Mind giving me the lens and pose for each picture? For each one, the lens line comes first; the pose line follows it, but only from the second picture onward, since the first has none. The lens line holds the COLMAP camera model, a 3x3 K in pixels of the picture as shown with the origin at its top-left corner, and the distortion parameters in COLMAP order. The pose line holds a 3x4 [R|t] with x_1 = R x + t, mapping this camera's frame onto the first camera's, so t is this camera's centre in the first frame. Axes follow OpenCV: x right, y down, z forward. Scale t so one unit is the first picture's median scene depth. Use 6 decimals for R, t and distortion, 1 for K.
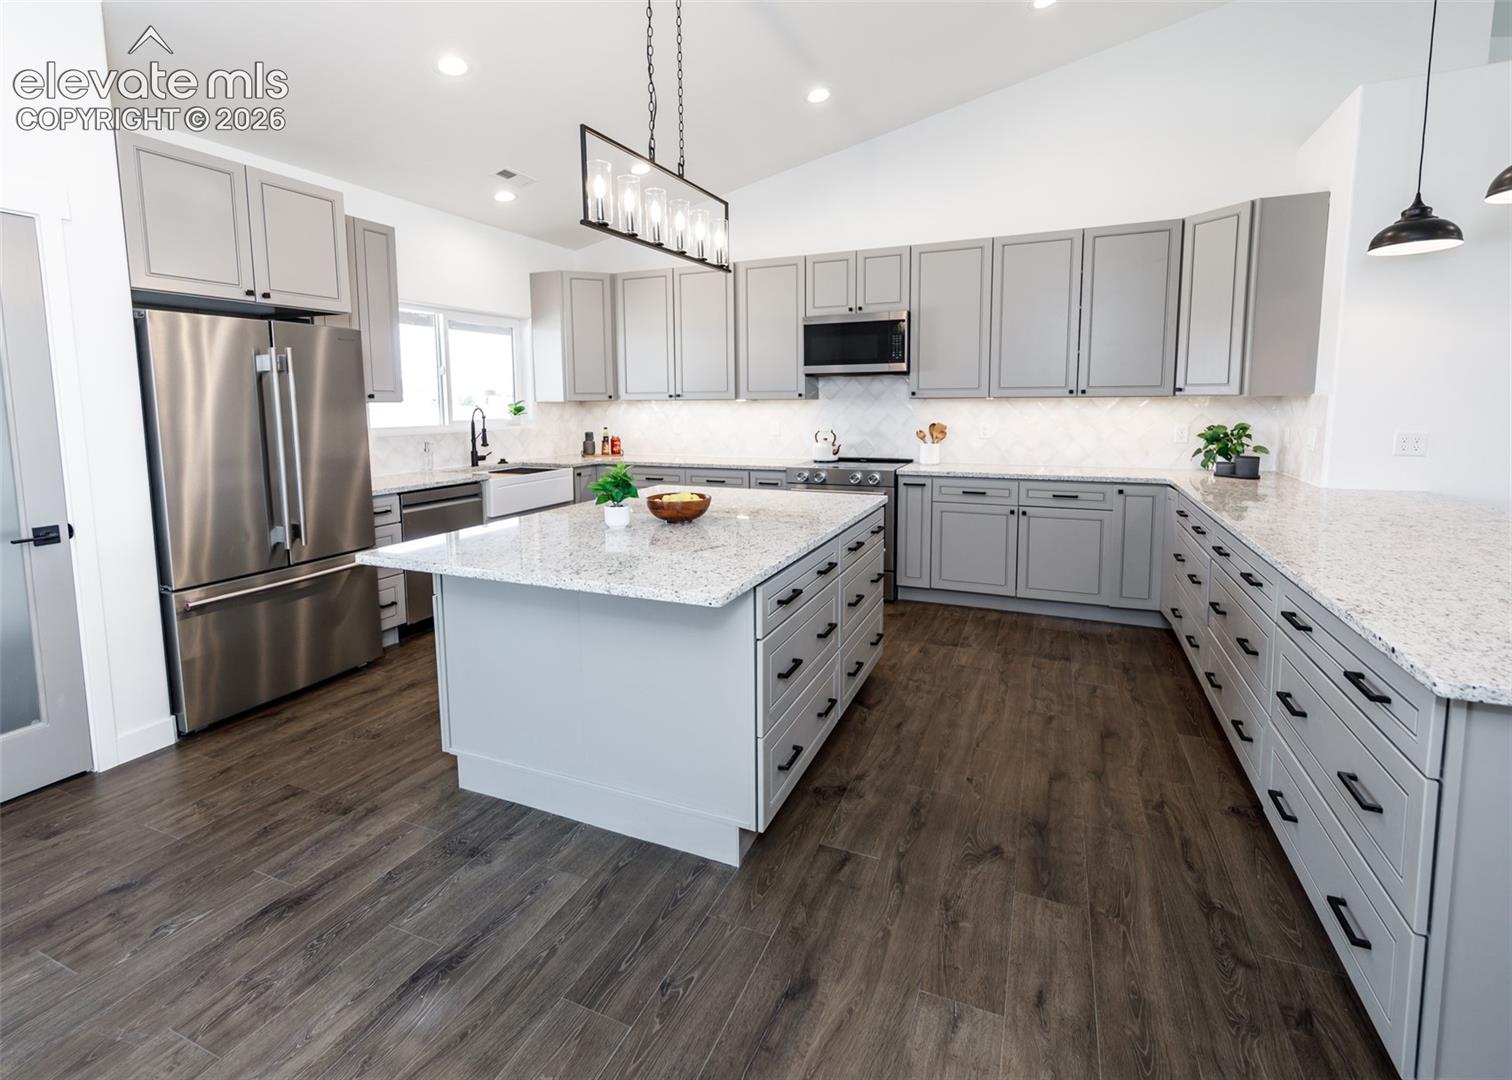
lens RADIAL K [[708.6, 0, 743.2], [0, 708.6, 468.1], [0, 0, 1]] dist [0.007797, 0.001026]
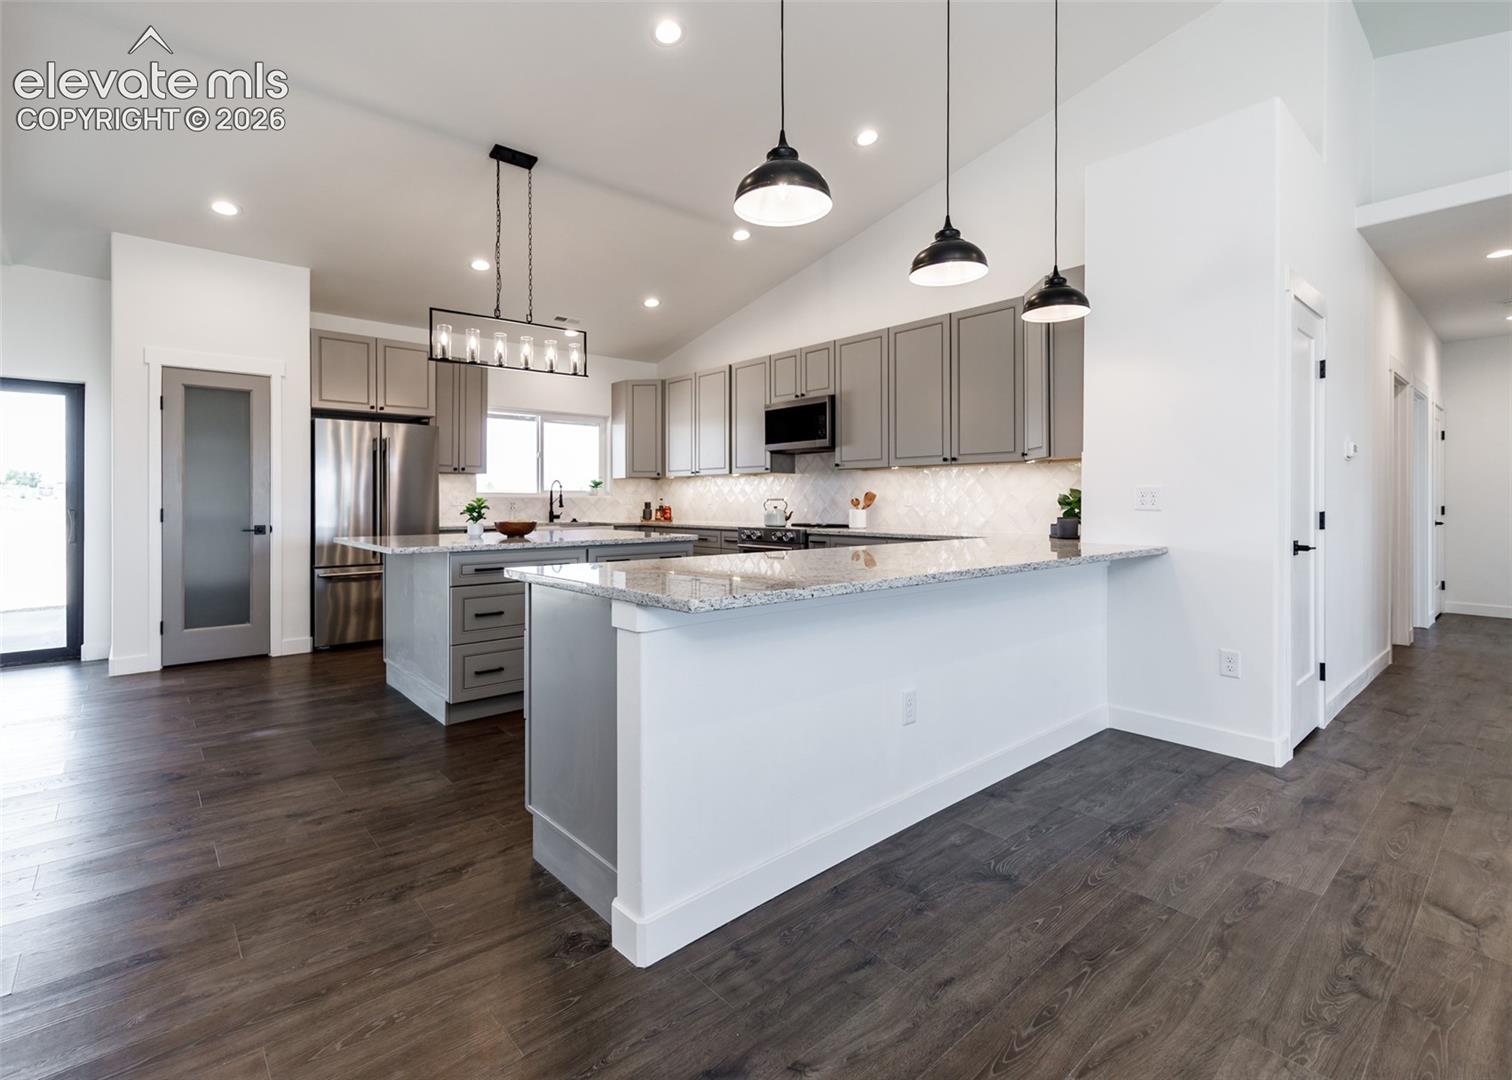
lens RADIAL K [[708.6, 0, 719.2], [0, 708.6, 516.6], [0, 0, 1]] dist [0.007797, 0.001026]
pose [[0.893240, 0.019326, -0.449164, 0.679526], [-0.053587, 0.996530, -0.063690, 0.072174], [0.446374, 0.080960, 0.891176, -0.130134]]
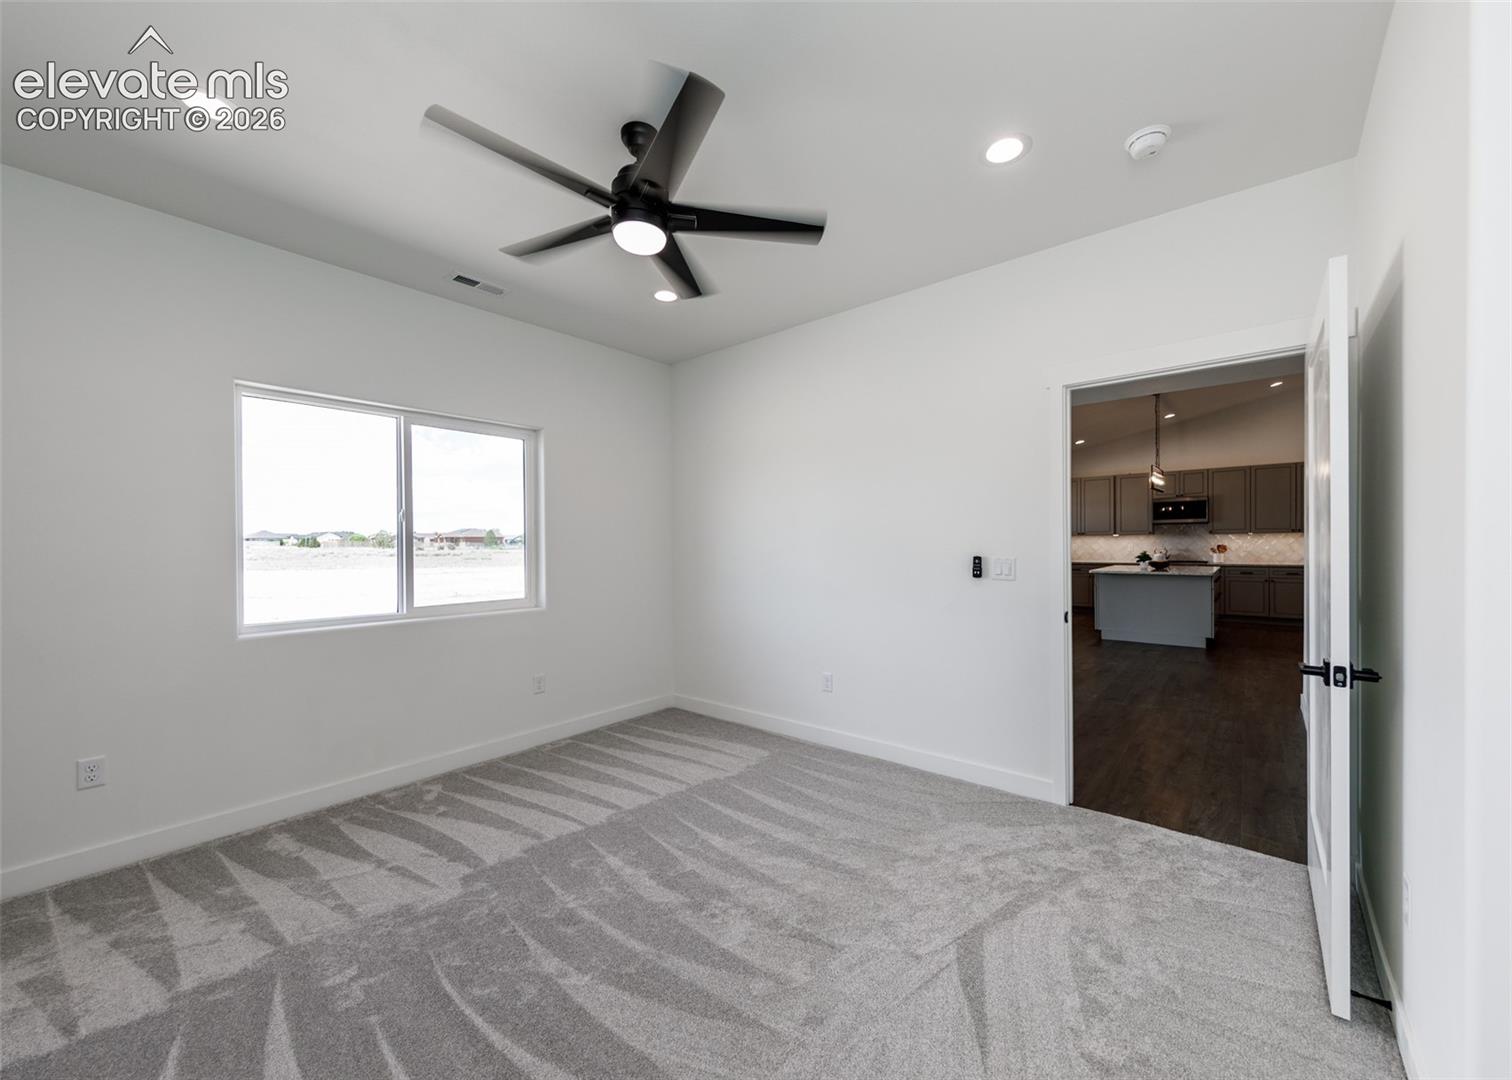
lens RADIAL K [[588.1, 0, 762.7], [0, 588.1, 548.1], [0, 0, 1]] dist [-0.008025, 0.000341]
pose [[0.960076, 0.003606, -0.279716, -0.728677], [-0.027213, 0.996378, -0.080559, 0.165058], [0.278412, 0.084955, 0.956697, -1.426064]]
